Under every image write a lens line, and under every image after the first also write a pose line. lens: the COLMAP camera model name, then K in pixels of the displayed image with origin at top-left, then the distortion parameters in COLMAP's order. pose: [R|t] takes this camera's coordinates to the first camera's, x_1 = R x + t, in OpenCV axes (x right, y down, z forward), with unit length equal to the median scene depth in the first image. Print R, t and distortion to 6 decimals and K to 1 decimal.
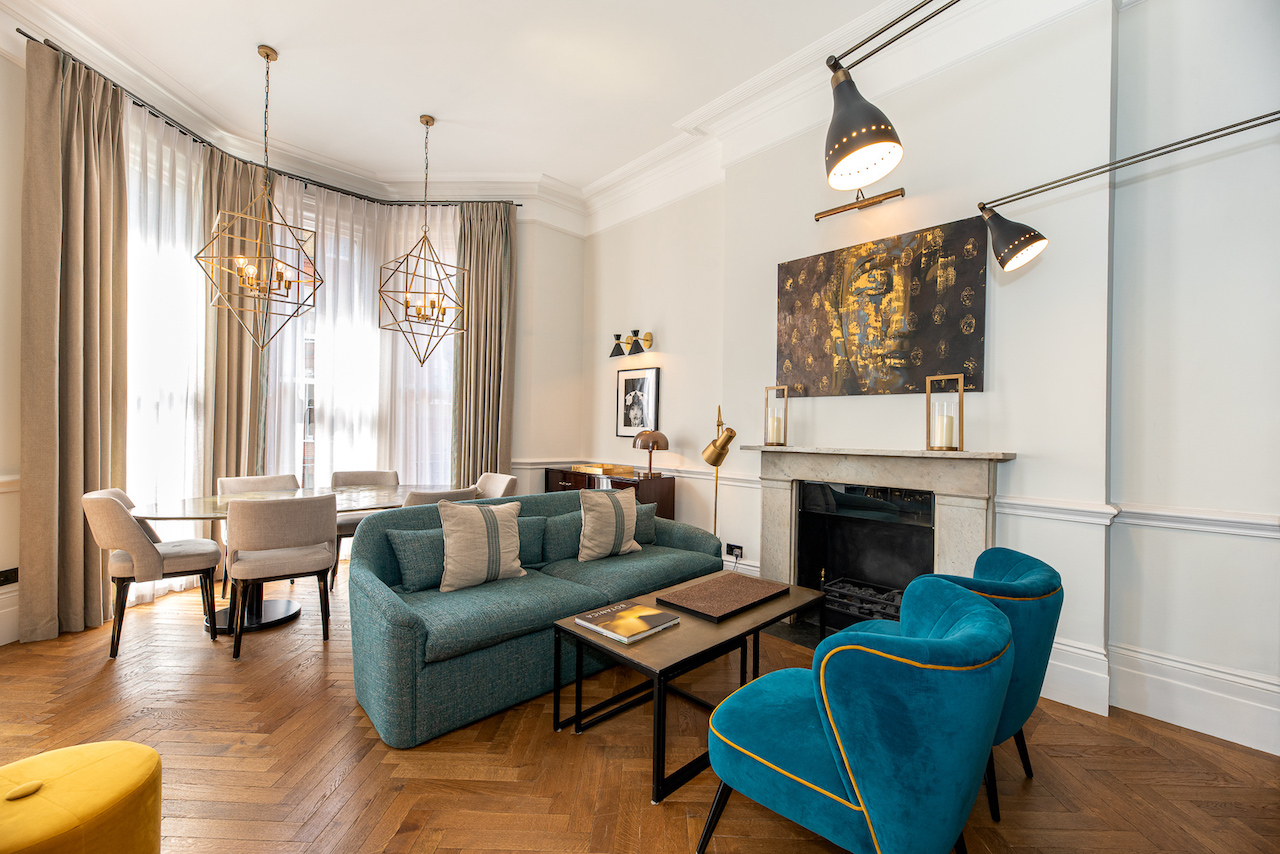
lens RADIAL K [[511.6, 0, 646.3], [0, 511.6, 427.9], [0, 0, 1]] dist [0.001453, 0.000108]
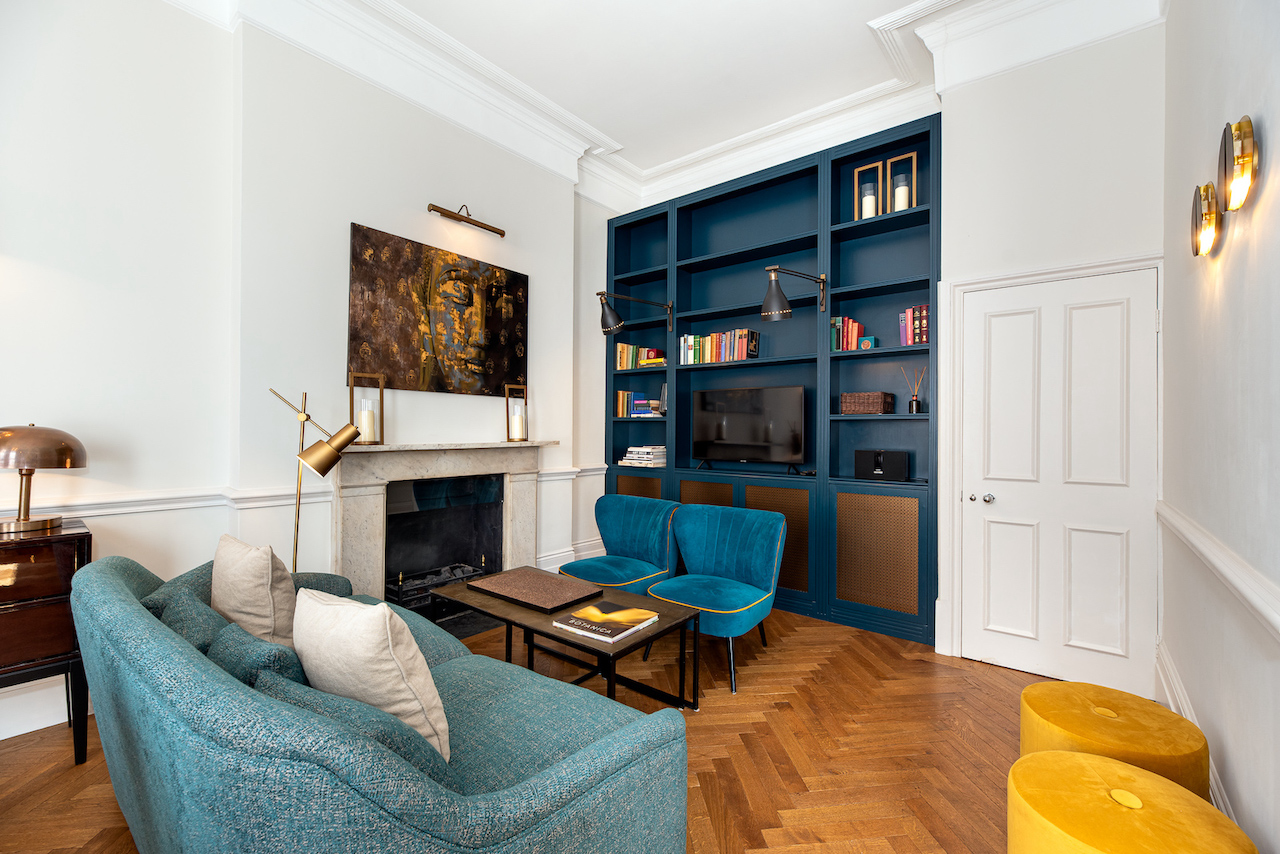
lens RADIAL K [[536.0, 0, 647.7], [0, 536.0, 424.7], [0, 0, 1]] dist [-0.003149, -0.000200]
pose [[-0.125203, -0.007322, 0.992104, -0.752317], [-0.015484, 0.999865, 0.005426, -0.010828], [-0.992010, -0.014683, -0.125300, 0.732564]]
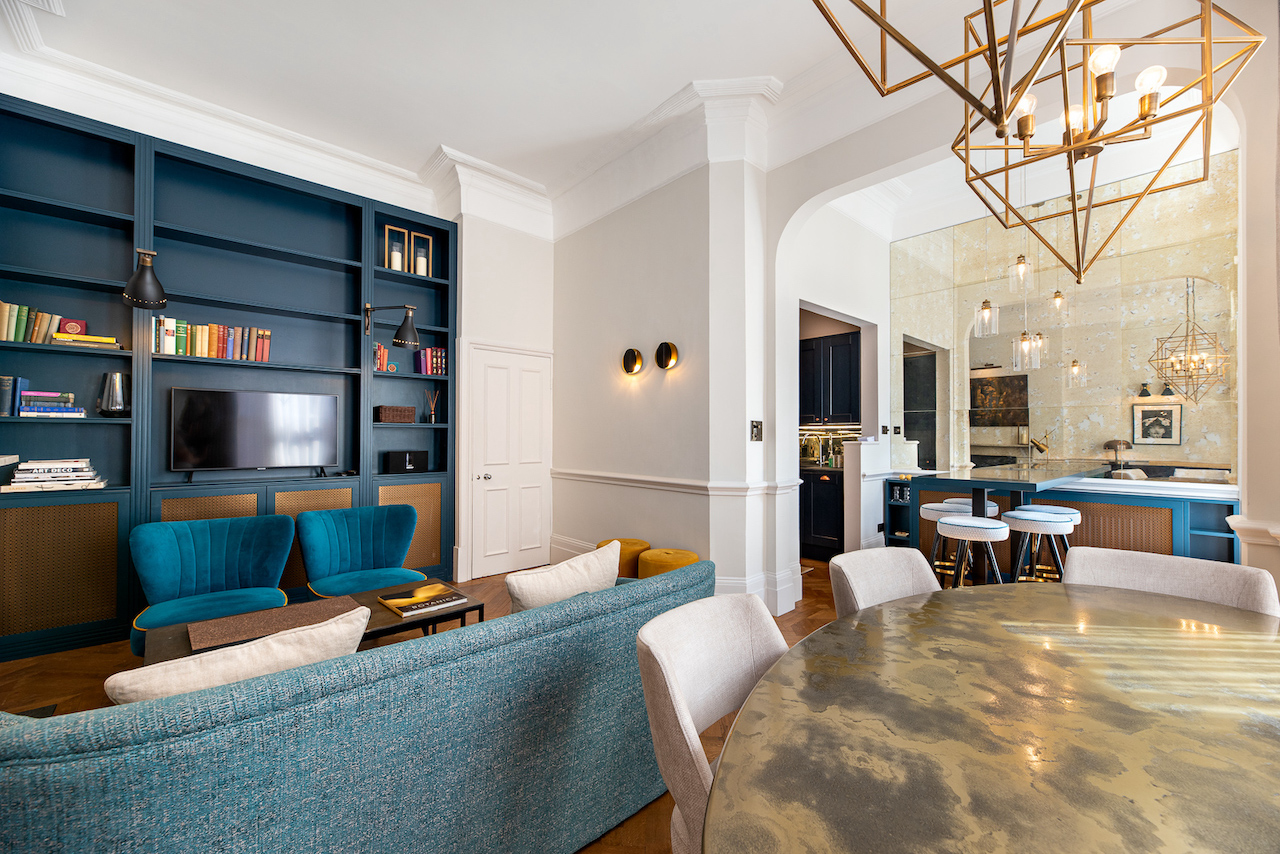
lens RADIAL K [[511.6, 0, 643.0], [0, 511.6, 431.7], [0, 0, 1]] dist [0.001453, 0.000108]
pose [[-0.999167, -0.019006, 0.036109, -0.401622], [-0.019528, 0.999709, -0.014160, -0.003907], [-0.035829, -0.014853, -0.999248, 1.499609]]
